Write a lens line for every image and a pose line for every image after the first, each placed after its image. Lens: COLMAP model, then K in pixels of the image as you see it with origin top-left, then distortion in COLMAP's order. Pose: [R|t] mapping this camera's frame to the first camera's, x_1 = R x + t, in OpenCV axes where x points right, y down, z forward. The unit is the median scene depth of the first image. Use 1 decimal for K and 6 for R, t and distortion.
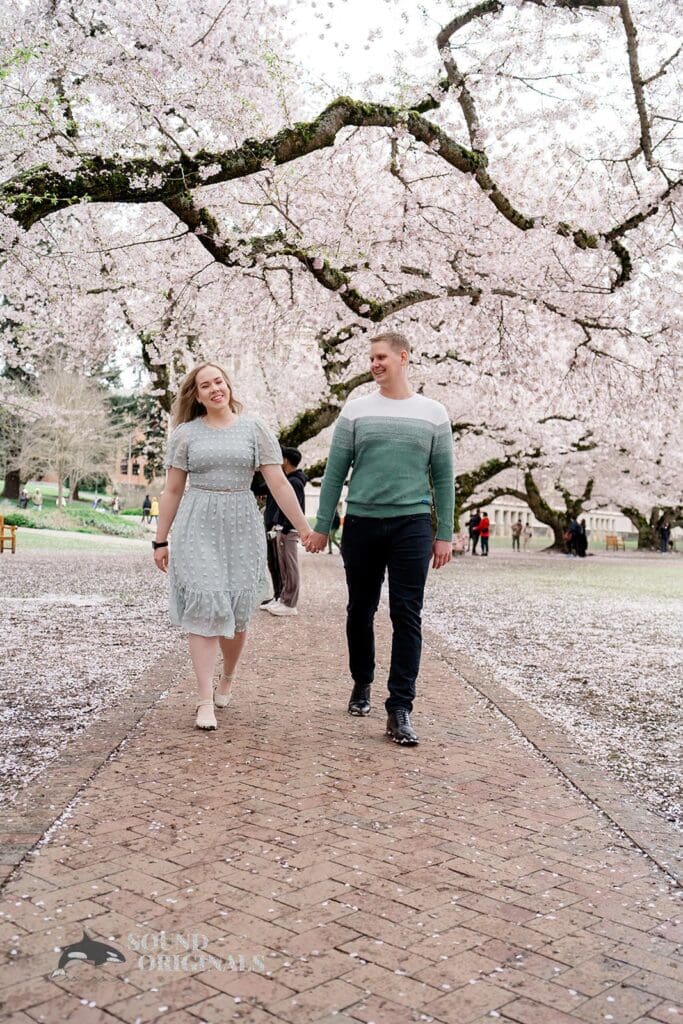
lens RADIAL K [[1057.1, 0, 338.5], [0, 1057.1, 517.4], [0, 0, 1]] dist [0.019915, -0.016477]
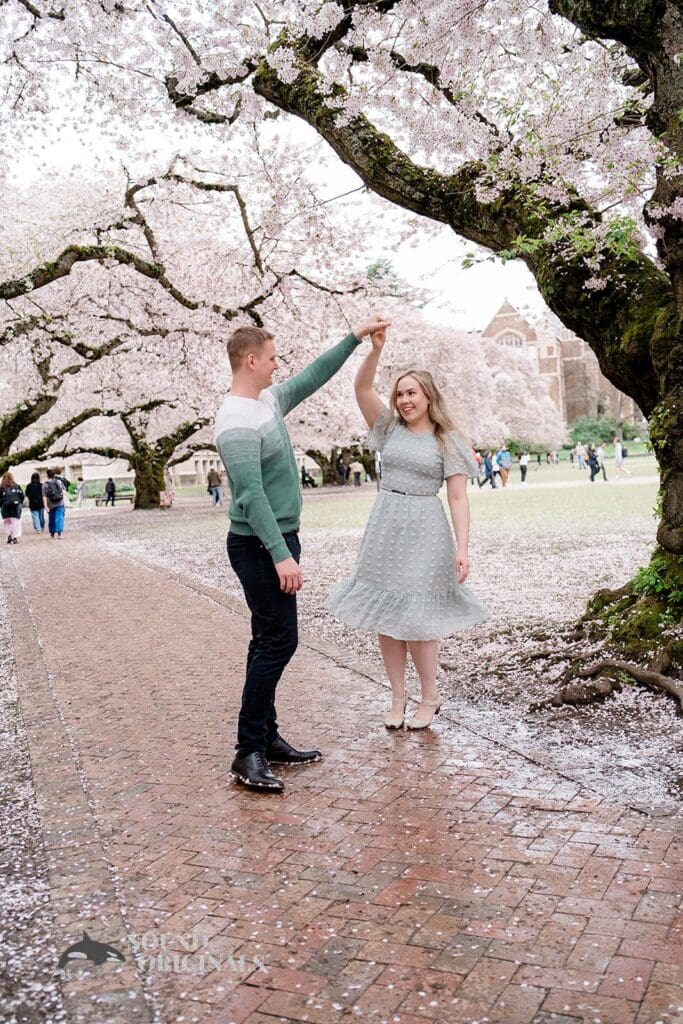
lens RADIAL K [[1057.1, 0, 338.5], [0, 1057.1, 517.4], [0, 0, 1]] dist [0.019915, -0.016477]
pose [[0.956523, -0.107633, 0.271071, -0.079663], [0.093652, 0.993544, 0.064034, -0.041869], [-0.276213, -0.035863, 0.960427, -0.599010]]
